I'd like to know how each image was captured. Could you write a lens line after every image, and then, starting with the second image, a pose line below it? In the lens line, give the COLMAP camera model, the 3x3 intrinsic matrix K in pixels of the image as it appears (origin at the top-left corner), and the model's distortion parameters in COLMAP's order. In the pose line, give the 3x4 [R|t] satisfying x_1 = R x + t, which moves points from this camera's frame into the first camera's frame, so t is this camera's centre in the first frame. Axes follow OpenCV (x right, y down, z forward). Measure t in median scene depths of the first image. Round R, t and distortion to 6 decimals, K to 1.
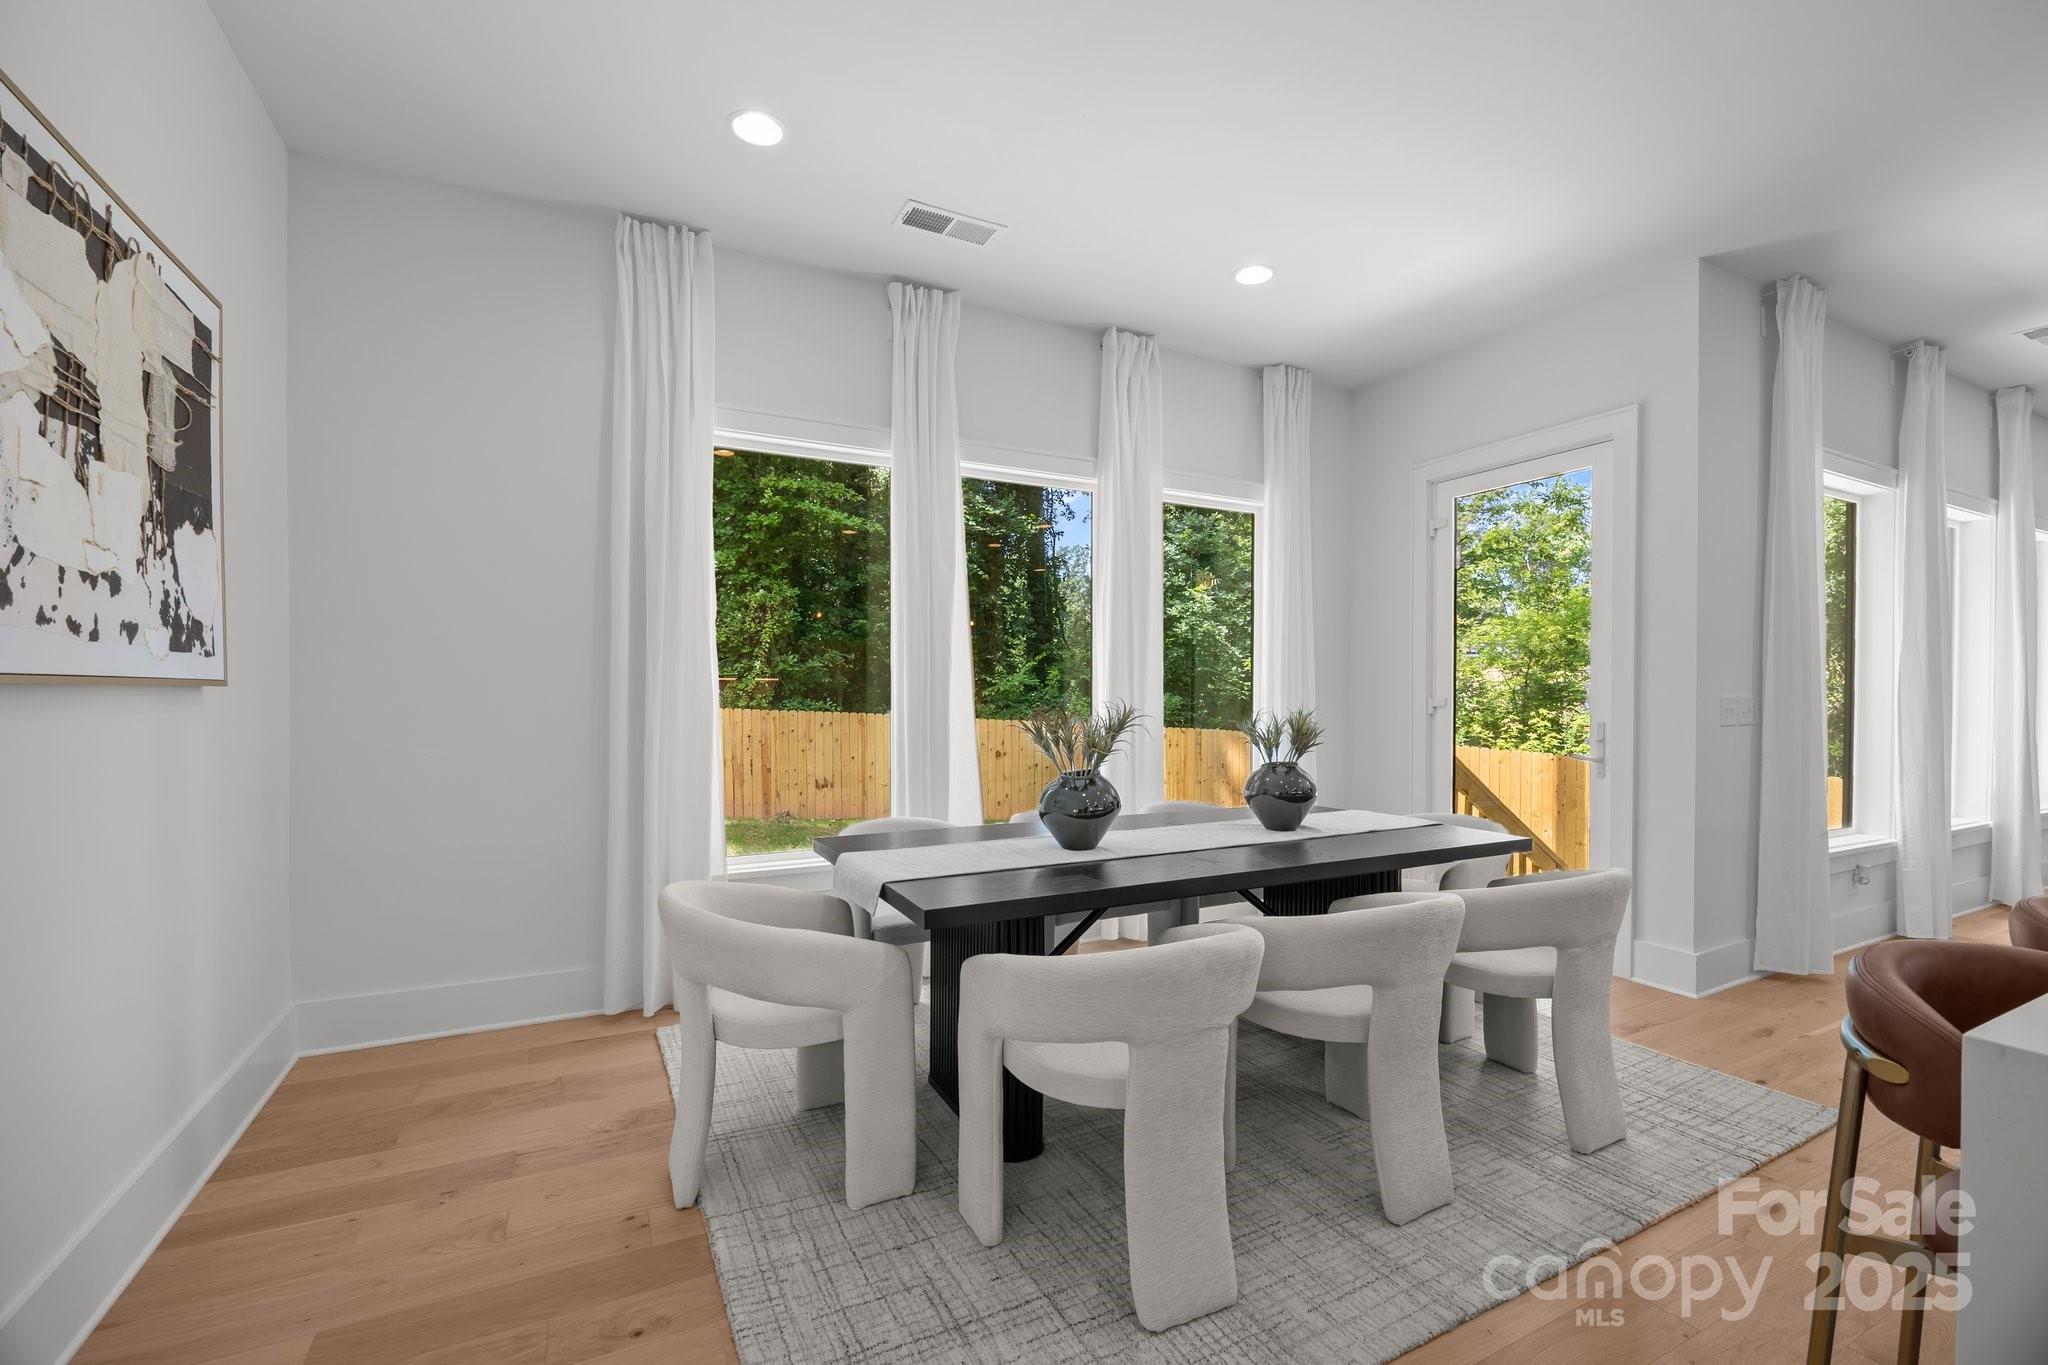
lens RADIAL K [[871.2, 0, 1033.3], [0, 871.2, 700.3], [0, 0, 1]] dist [-0.012727, -0.000364]
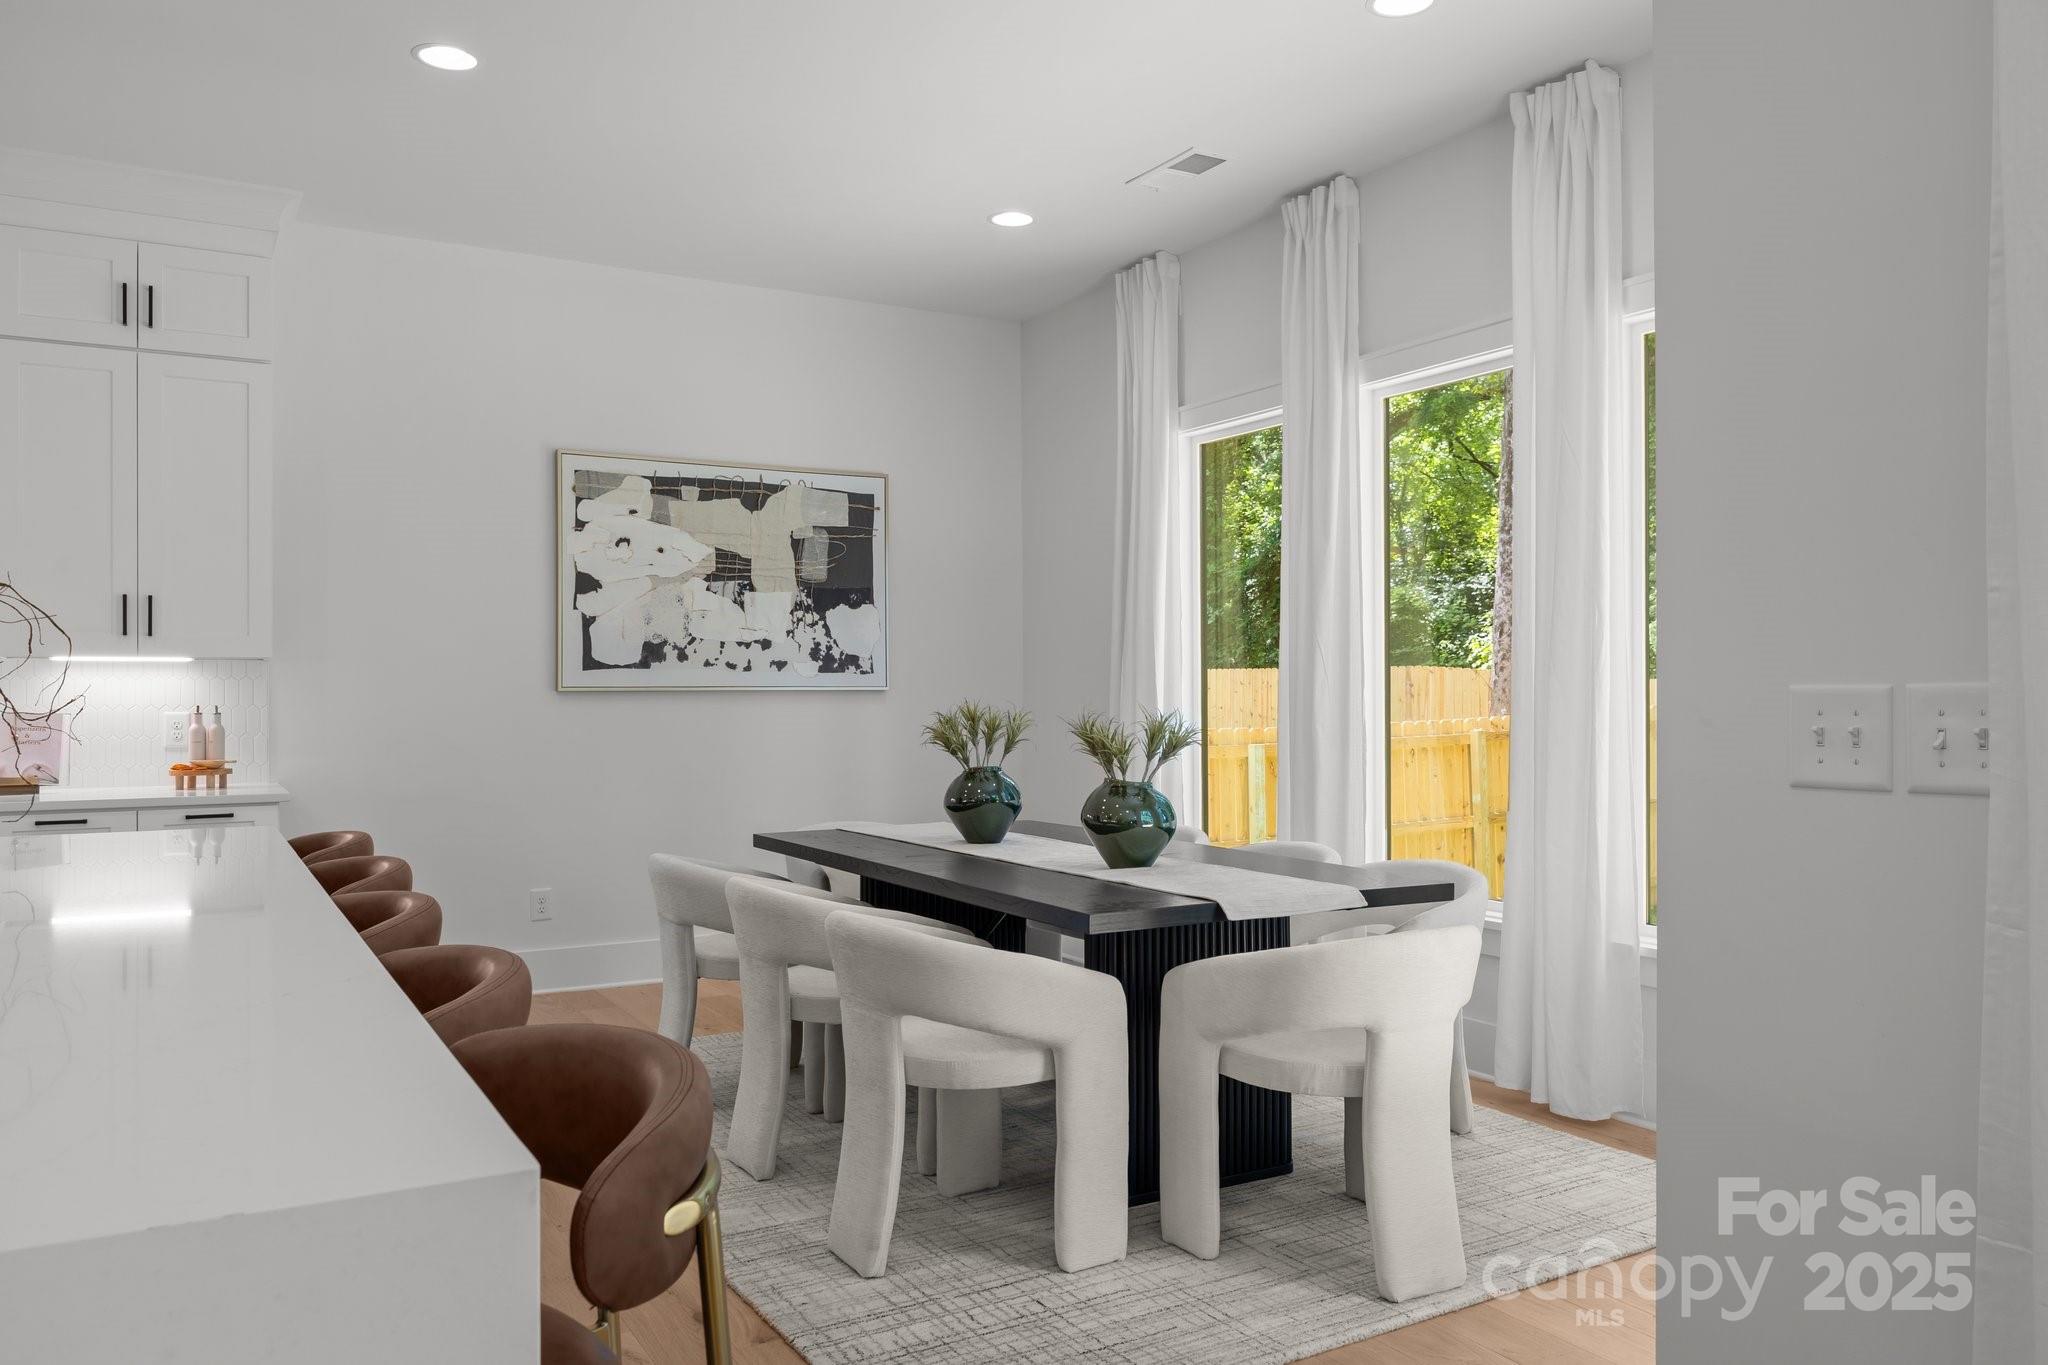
lens RADIAL K [[1498.2, 0, 1029.8], [0, 1498.2, 687.2], [0, 0, 1]] dist [0.002256, 0.002411]
pose [[0.043379, -0.007266, -0.999032, 2.448706], [-0.004566, 0.999962, -0.007471, -0.000181], [0.999048, 0.004885, 0.043344, 1.323404]]
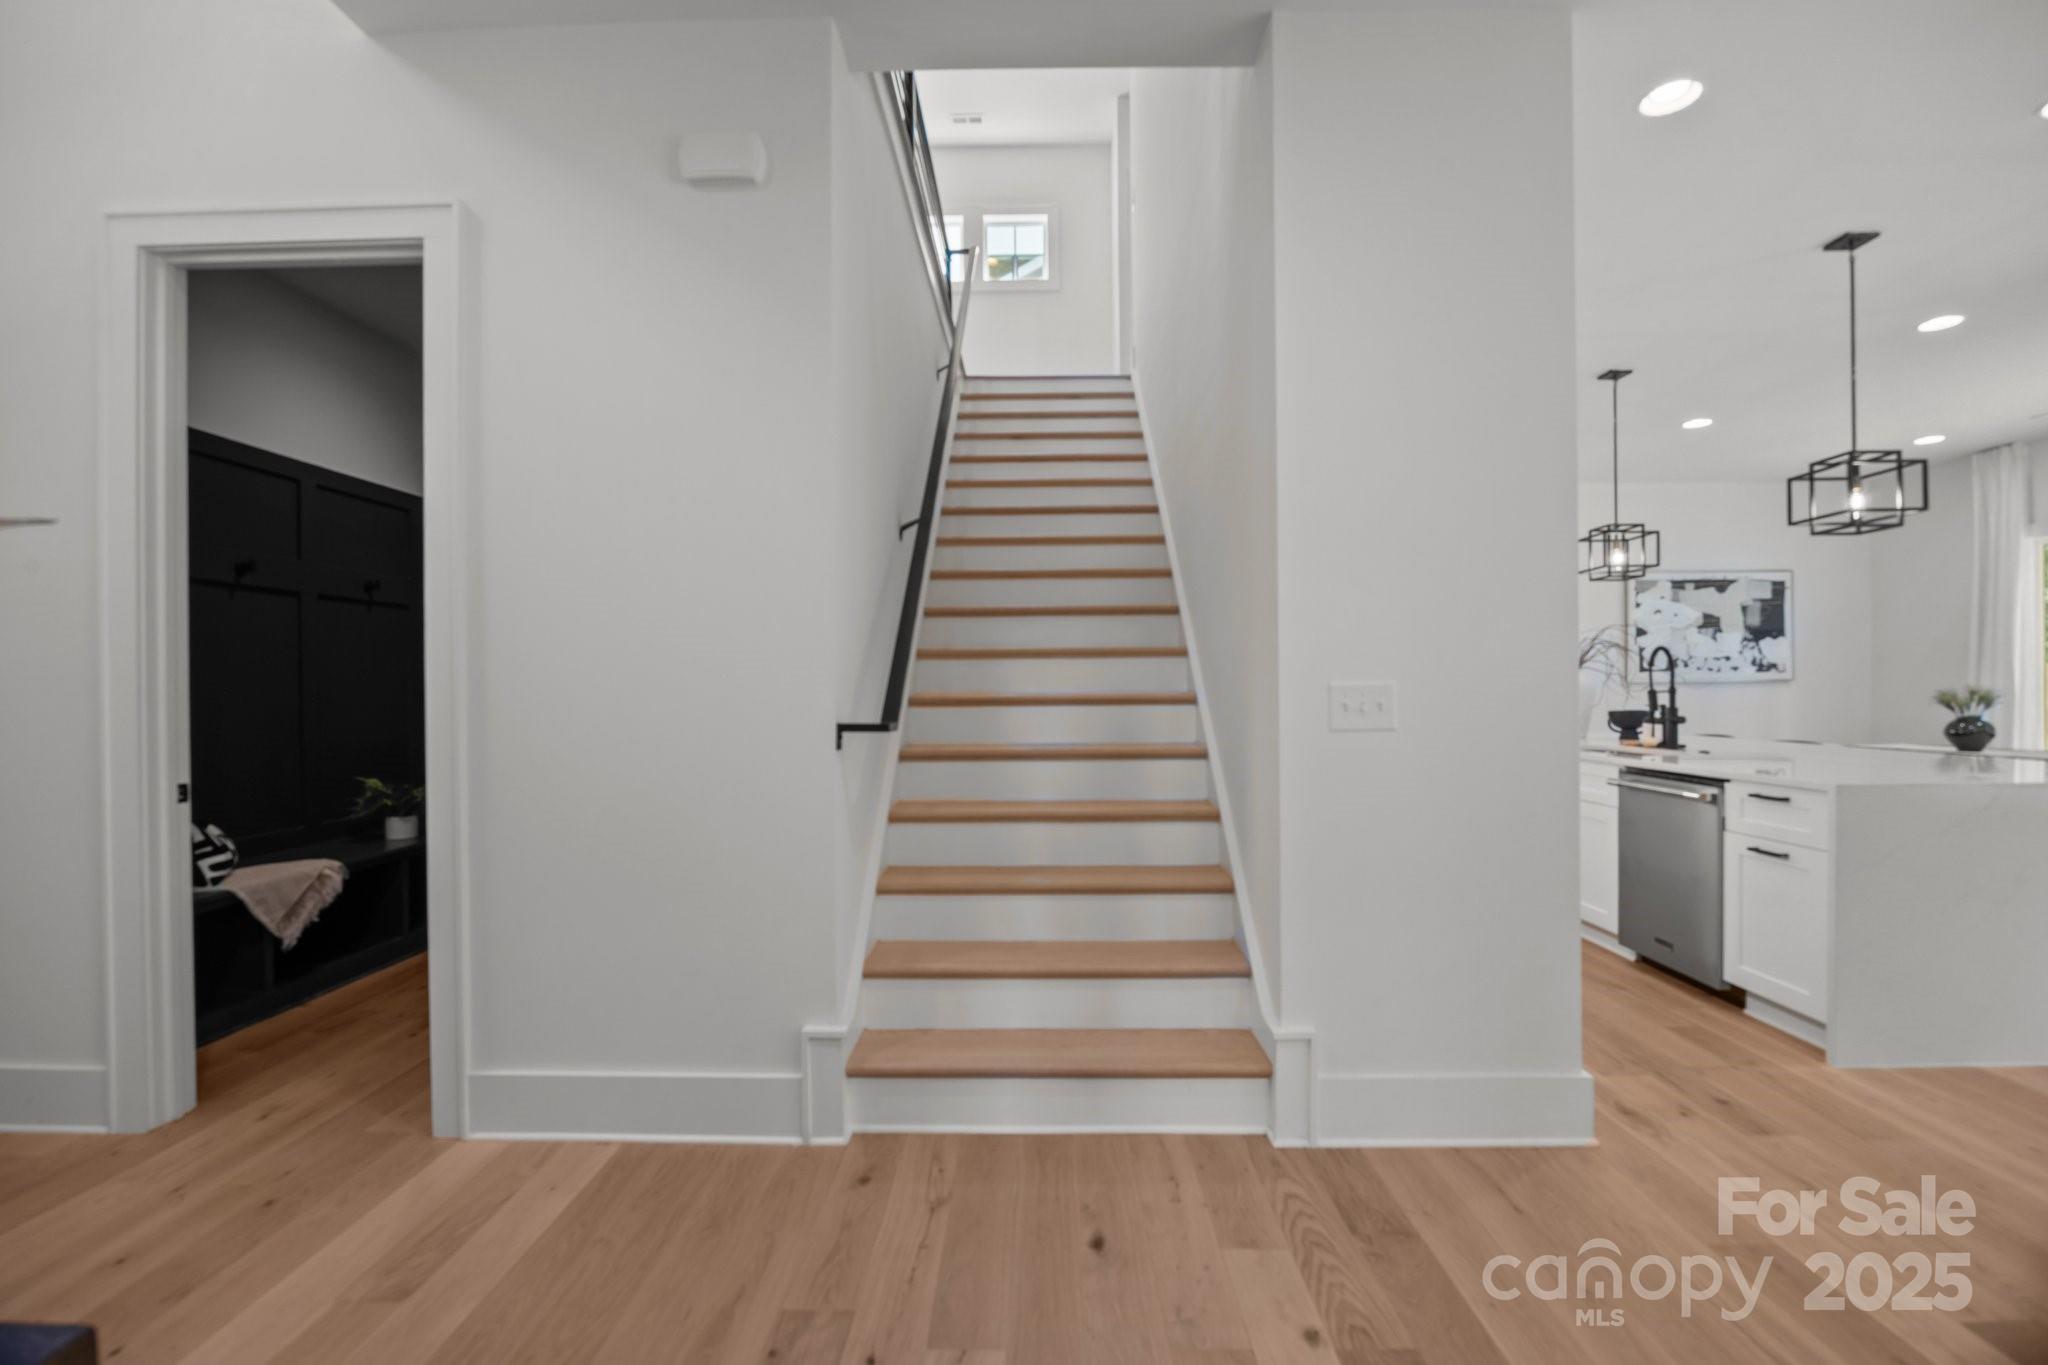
lens RADIAL K [[887.7, 0, 1029.9], [0, 887.7, 691.6], [0, 0, 1]] dist [-0.012096, 0.000171]
pose [[-0.469611, 0.001772, -0.882871, 4.113355], [-0.000395, 0.999997, 0.002217, 0.024453], [0.882873, 0.001390, -0.469609, -0.049104]]
